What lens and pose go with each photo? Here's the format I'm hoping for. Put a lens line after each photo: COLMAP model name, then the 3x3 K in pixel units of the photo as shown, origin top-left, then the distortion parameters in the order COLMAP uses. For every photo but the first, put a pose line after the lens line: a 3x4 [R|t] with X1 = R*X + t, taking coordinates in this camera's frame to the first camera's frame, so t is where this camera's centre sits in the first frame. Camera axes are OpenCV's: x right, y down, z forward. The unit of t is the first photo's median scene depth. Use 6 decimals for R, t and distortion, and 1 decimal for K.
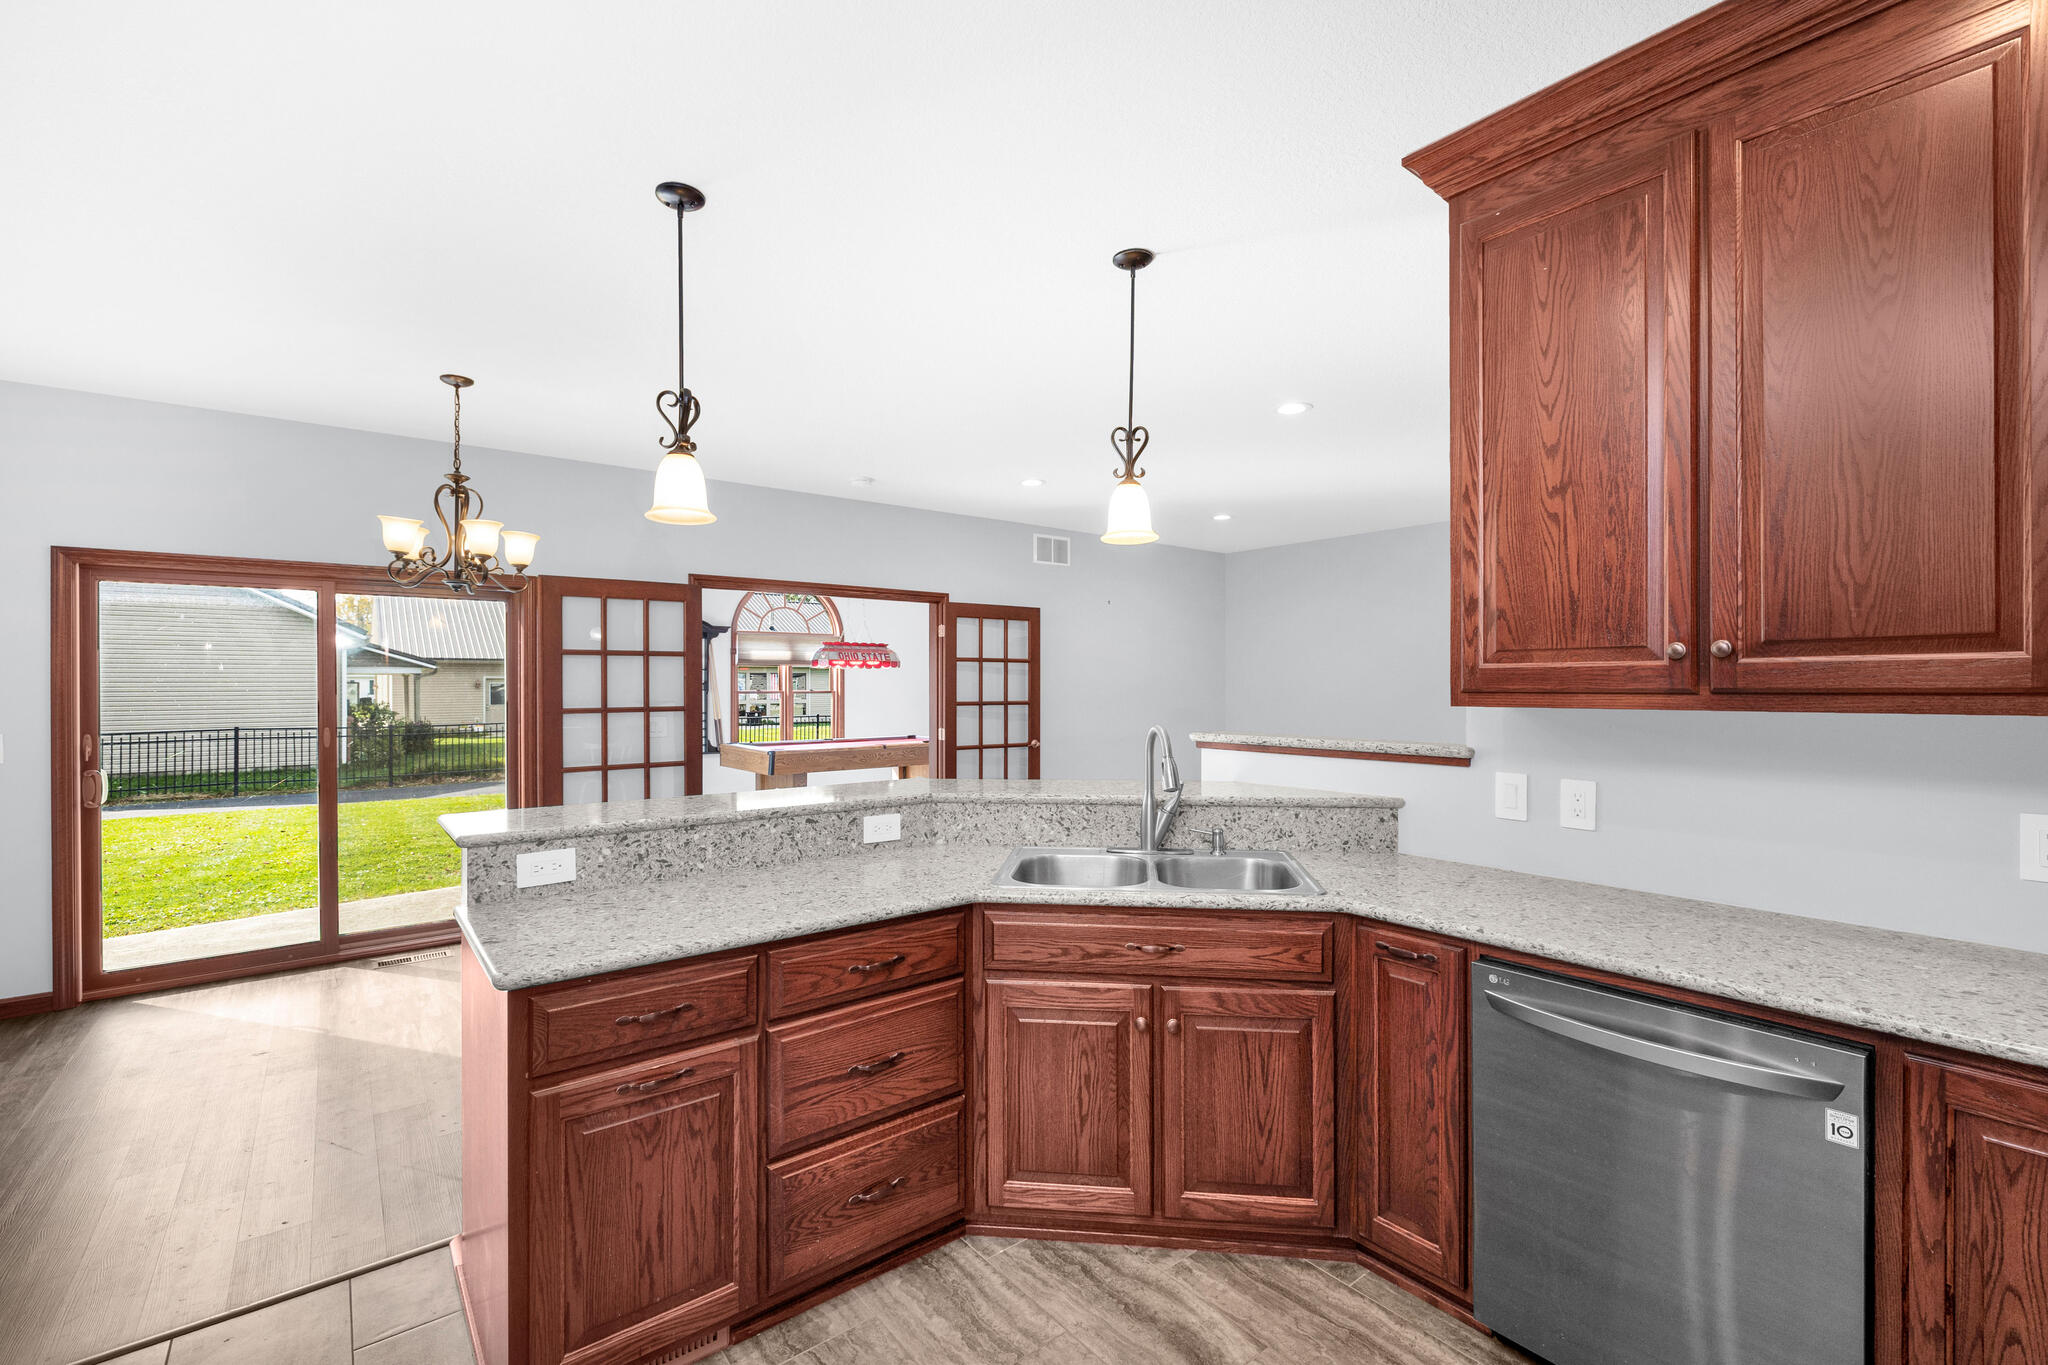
lens RADIAL K [[882.1, 0, 1027.6], [0, 882.1, 685.8], [0, 0, 1]] dist [-0.002491, 0.000632]
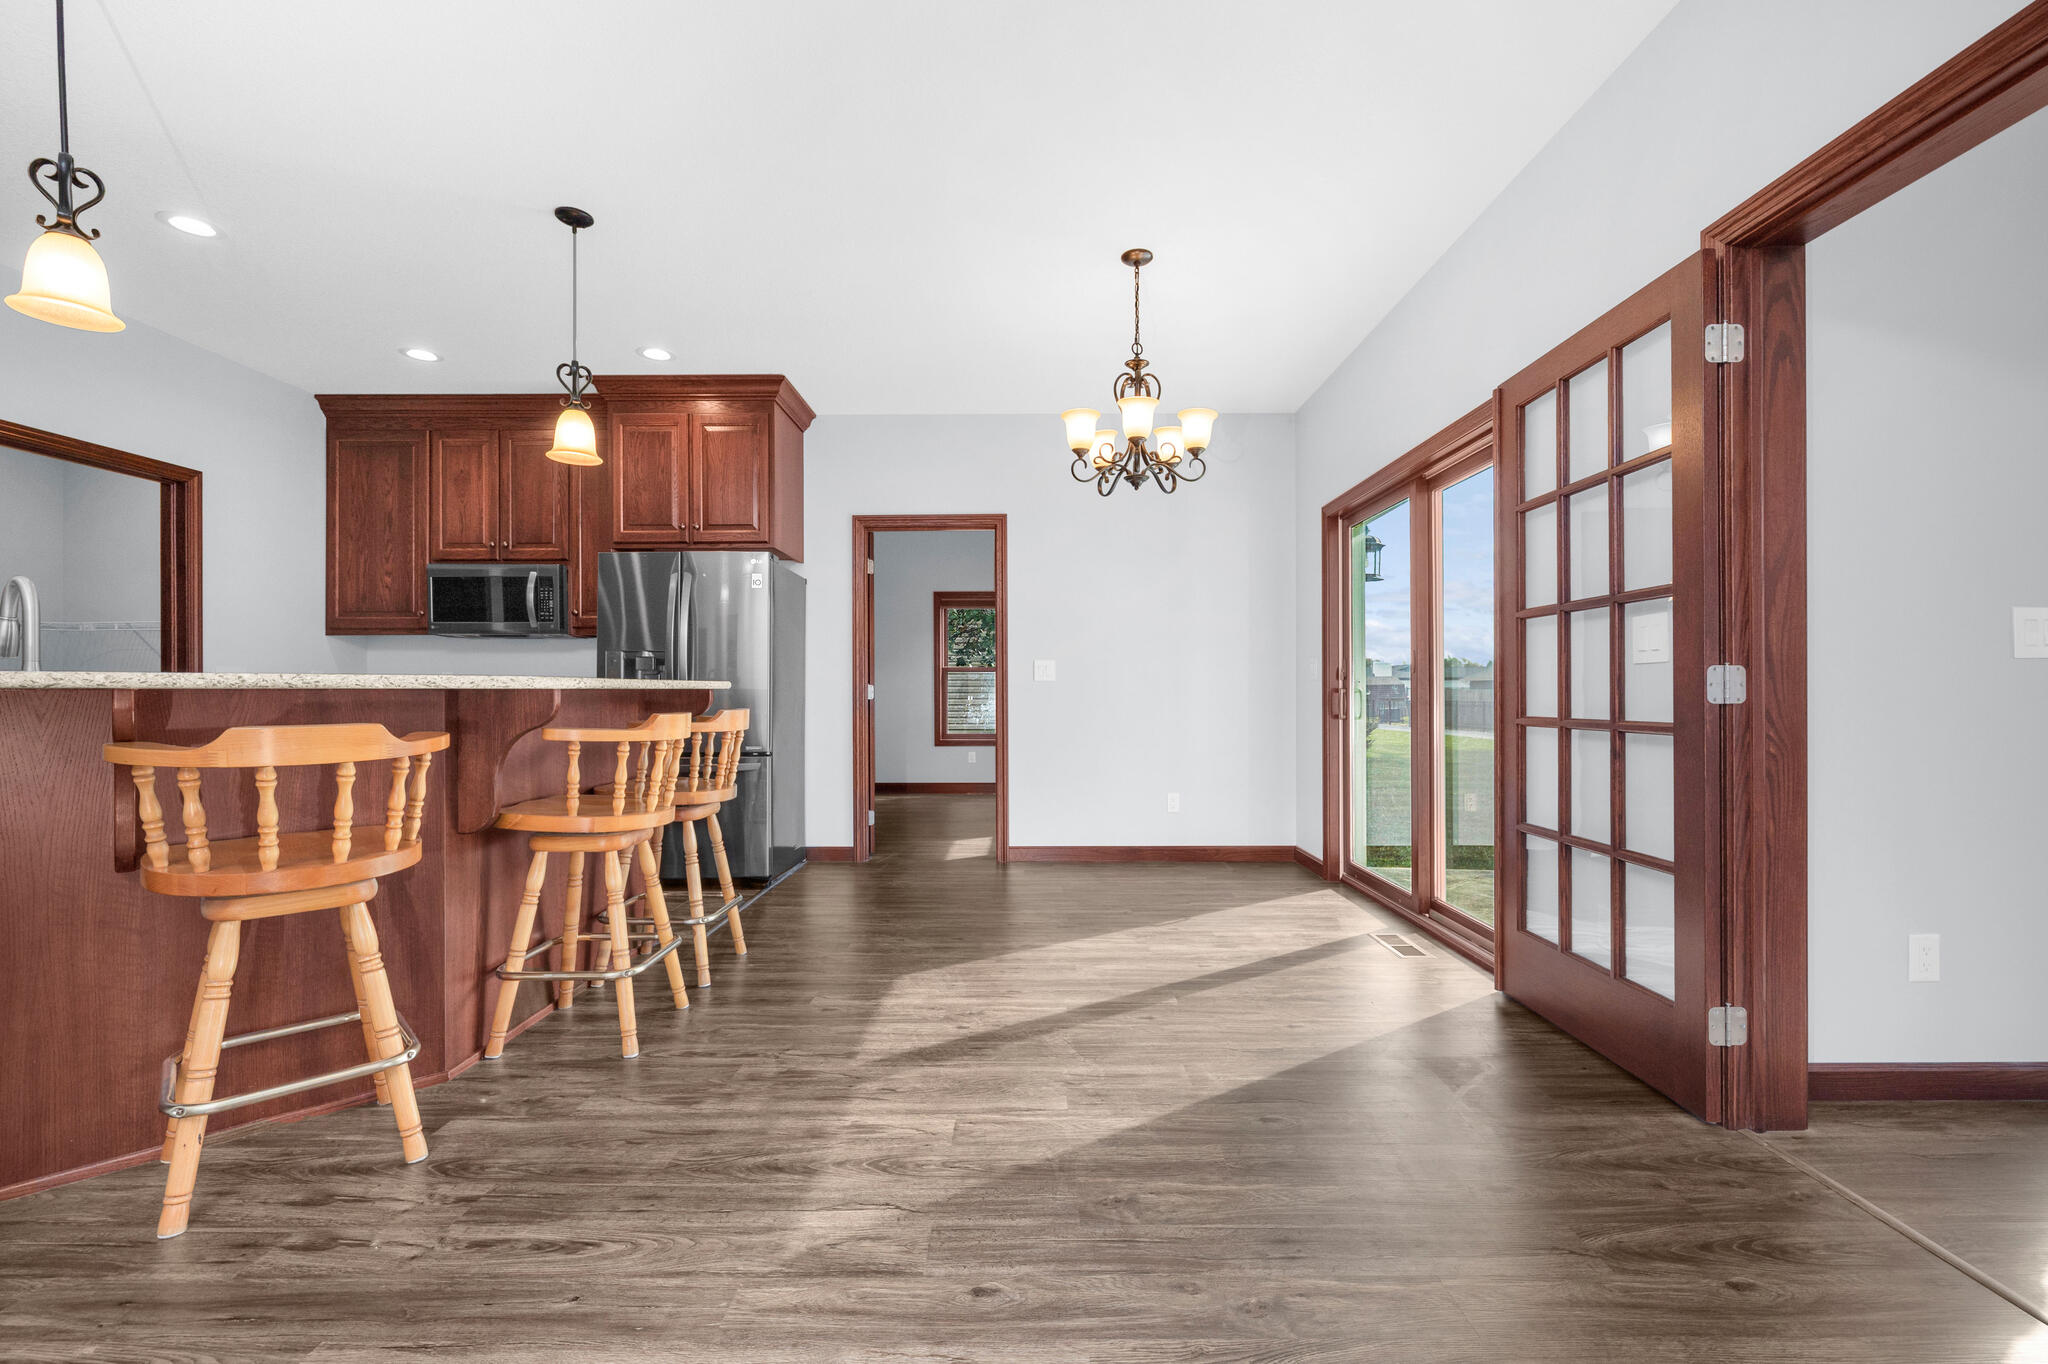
lens RADIAL K [[882.1, 0, 1033.9], [0, 882.1, 690.5], [0, 0, 1]] dist [-0.002491, 0.000632]
pose [[-0.614777, 0.003608, -0.788692, 0.052599], [0.001948, 0.999993, 0.003056, 0.040959], [0.788698, 0.000342, -0.614780, 0.602699]]
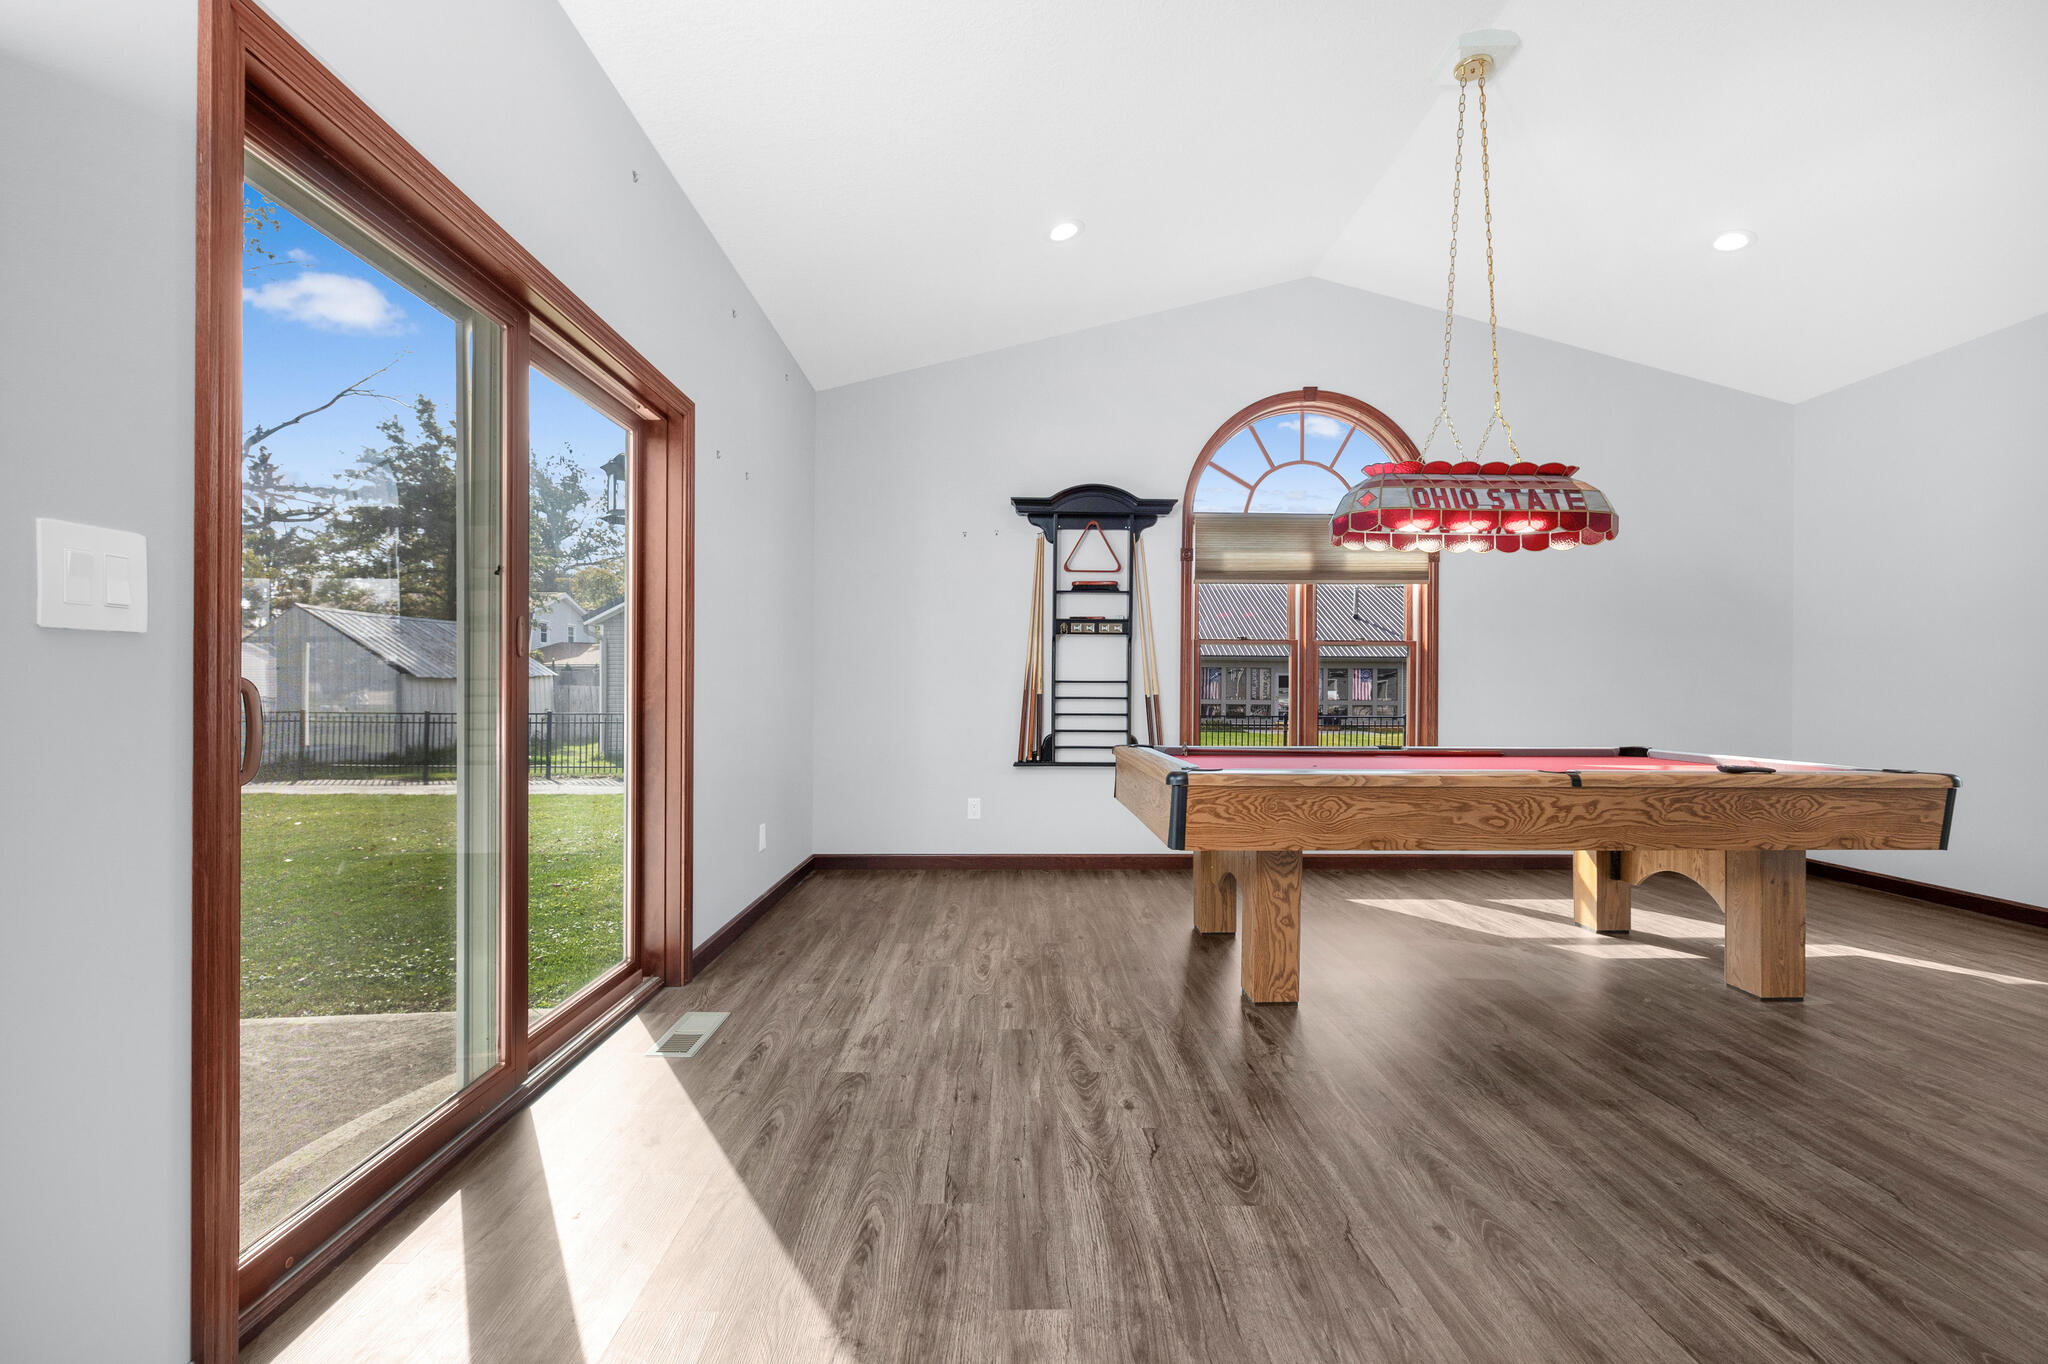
lens RADIAL K [[882.1, 0, 1026.3], [0, 882.1, 693.7], [0, 0, 1]] dist [-0.002491, 0.000632]
pose [[0.795517, 0.007217, -0.605888, -0.129782], [-0.006918, 0.999972, 0.002828, 0.040885], [0.605892, 0.001942, 0.795545, 0.652355]]
